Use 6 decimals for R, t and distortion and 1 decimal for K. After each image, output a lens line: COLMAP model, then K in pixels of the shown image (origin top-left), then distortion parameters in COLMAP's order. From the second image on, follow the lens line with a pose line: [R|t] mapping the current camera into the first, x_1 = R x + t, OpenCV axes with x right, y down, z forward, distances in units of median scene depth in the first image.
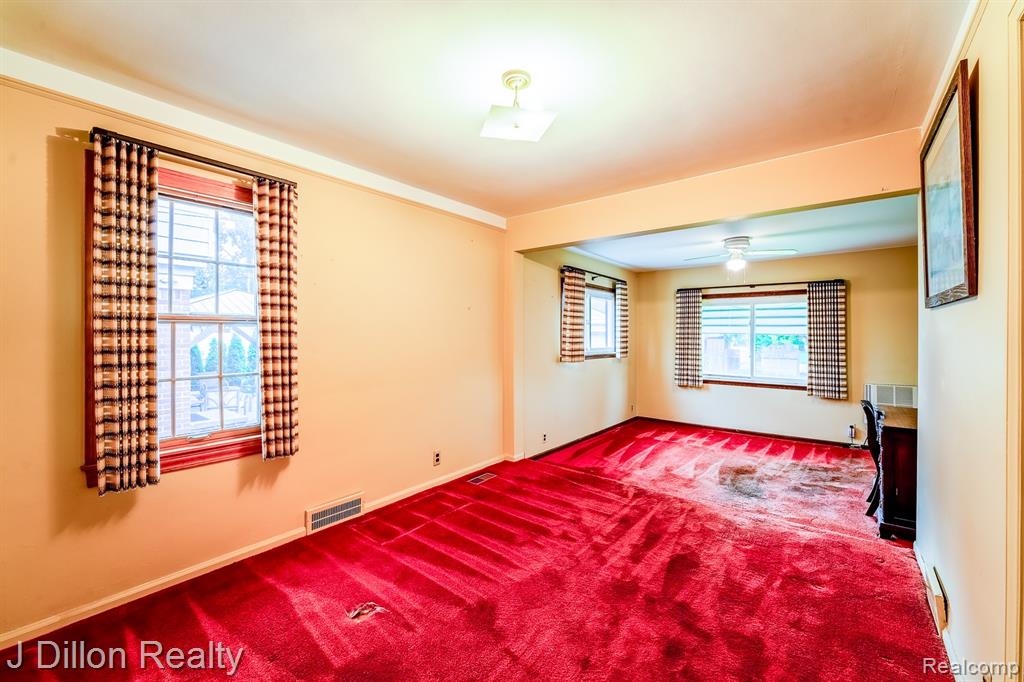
lens RADIAL K [[423.6, 0, 511.9], [0, 423.6, 333.0], [0, 0, 1]] dist [0.001431, -0.001827]
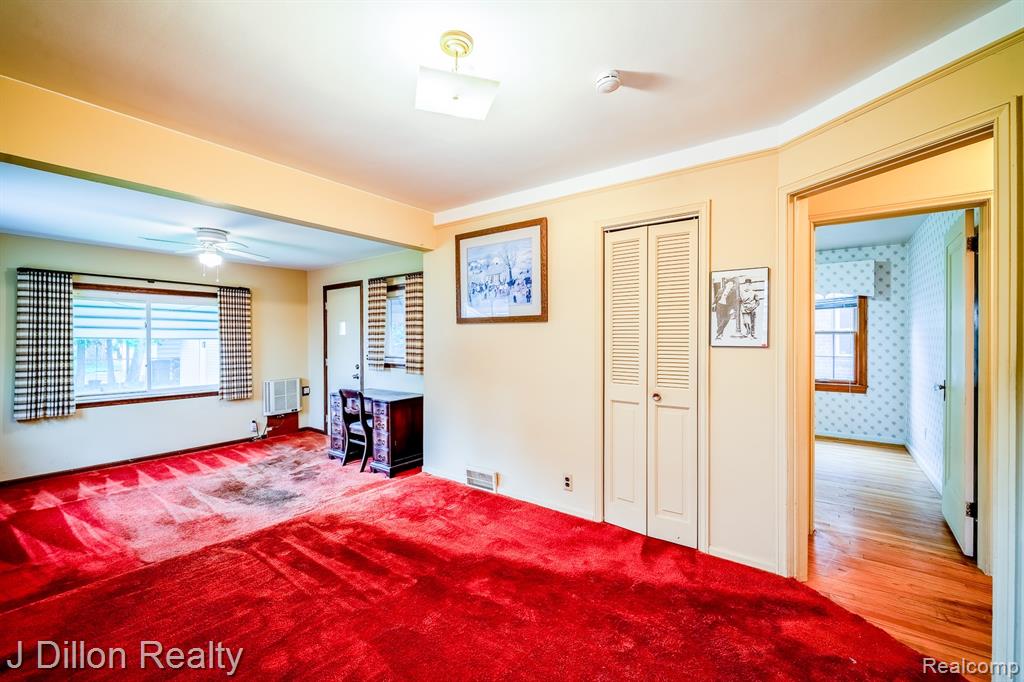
lens RADIAL K [[423.6, 0, 514.9], [0, 423.6, 339.0], [0, 0, 1]] dist [0.001431, -0.001827]
pose [[-0.060362, -0.004193, 0.998168, -0.414666], [-0.001236, 0.999991, 0.004126, -0.001476], [-0.998176, -0.000984, -0.060367, 0.451916]]
